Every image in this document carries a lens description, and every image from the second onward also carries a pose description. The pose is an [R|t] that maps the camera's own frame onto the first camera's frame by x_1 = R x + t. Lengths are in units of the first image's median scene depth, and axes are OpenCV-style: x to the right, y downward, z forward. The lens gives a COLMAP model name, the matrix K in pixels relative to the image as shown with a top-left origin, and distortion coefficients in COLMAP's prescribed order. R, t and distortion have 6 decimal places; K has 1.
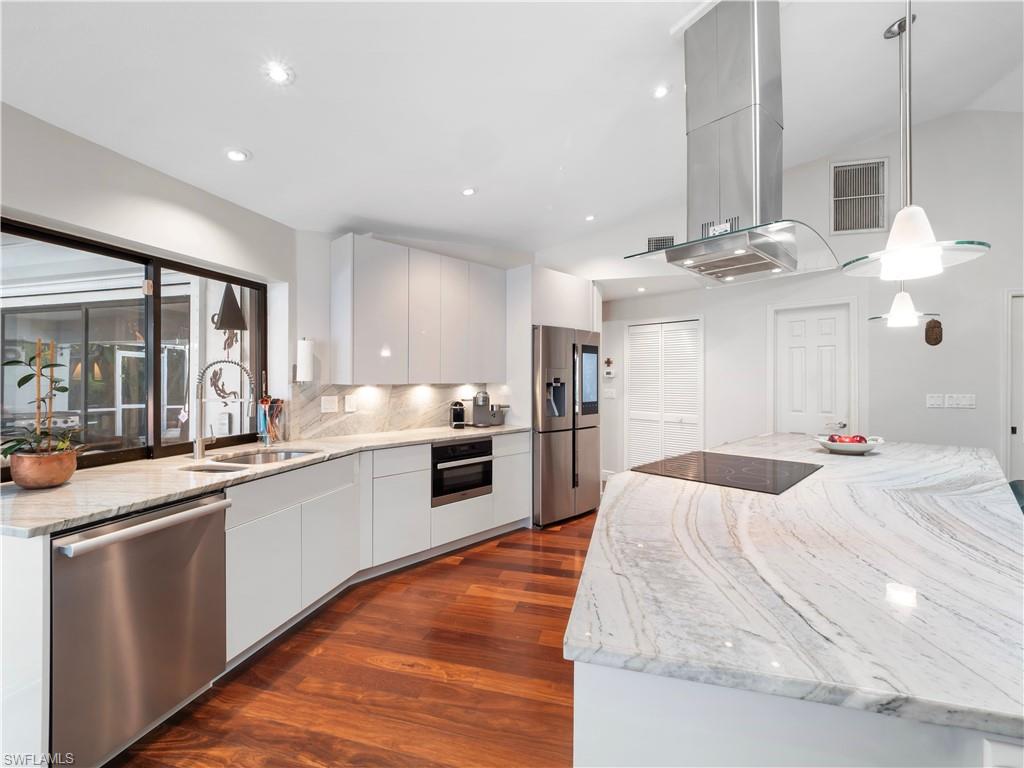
lens RADIAL K [[442.2, 0, 513.5], [0, 442.2, 380.8], [0, 0, 1]] dist [-0.003073, -0.000640]
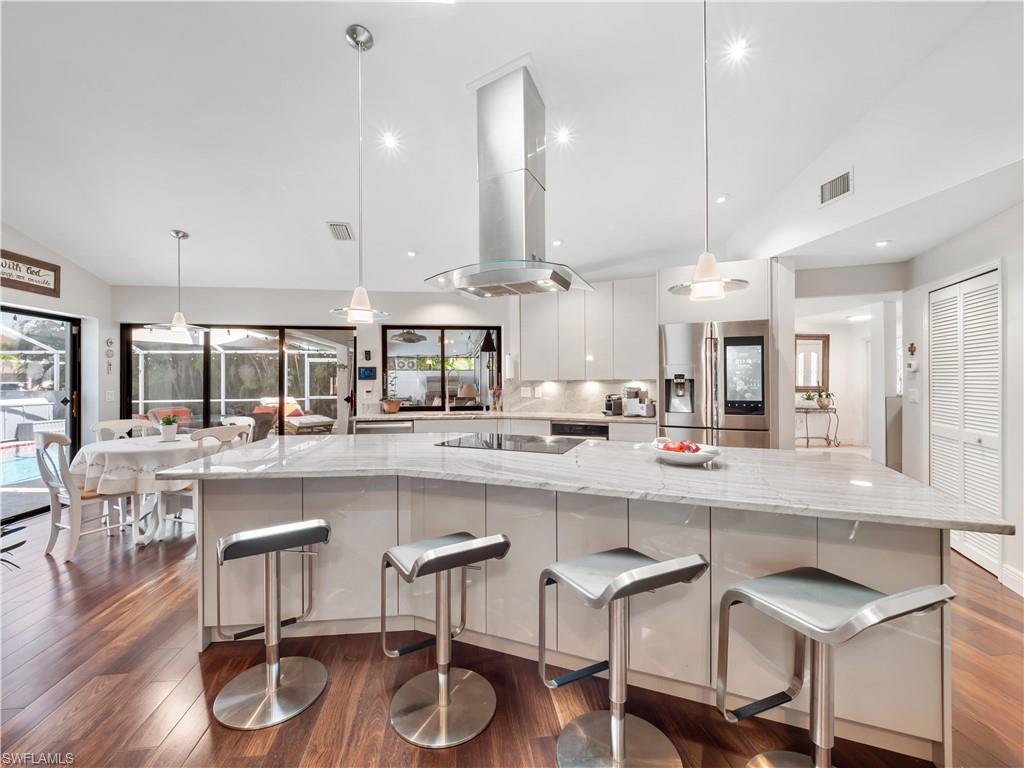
lens RADIAL K [[442.2, 0, 494.3], [0, 442.2, 377.6], [0, 0, 1]] dist [-0.003073, -0.000640]
pose [[0.364705, -0.006118, -0.931103, 0.977817], [0.000931, 0.999980, -0.006206, 0.007590], [0.931123, 0.001396, 0.364703, 0.255359]]
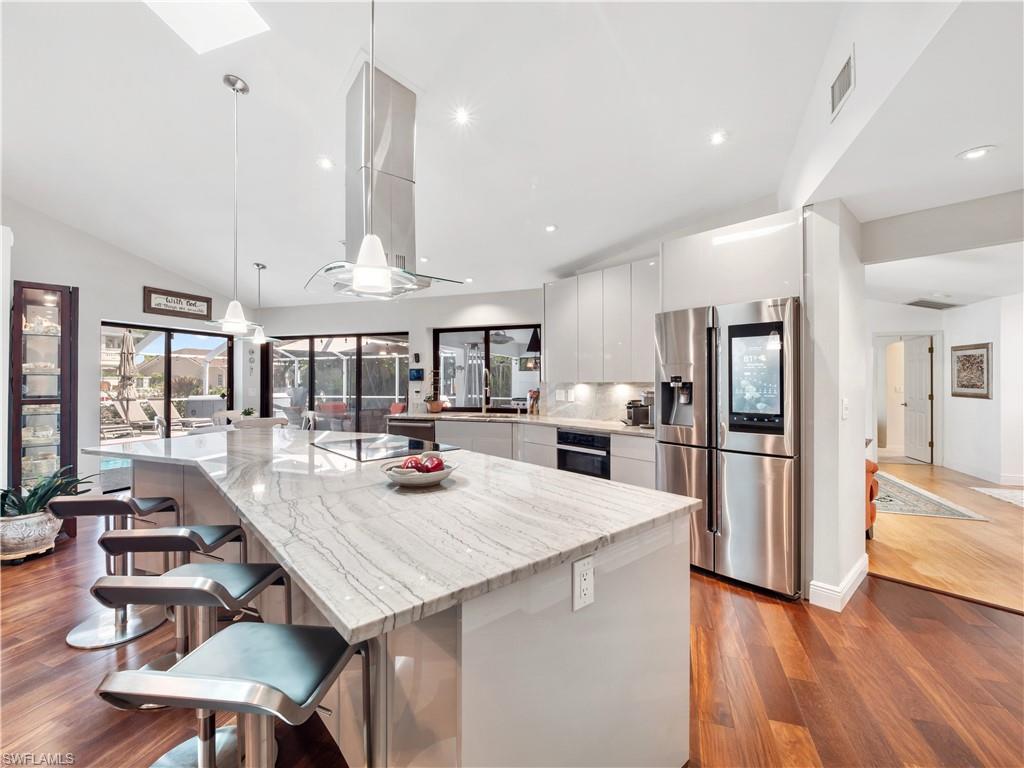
lens RADIAL K [[442.2, 0, 498.2], [0, 442.2, 379.4], [0, 0, 1]] dist [-0.003073, -0.000640]
pose [[-0.087545, -0.002728, -0.996157, 1.003388], [-0.004185, 0.999988, -0.002371, 0.002519], [0.996152, 0.003961, -0.087555, 0.827148]]
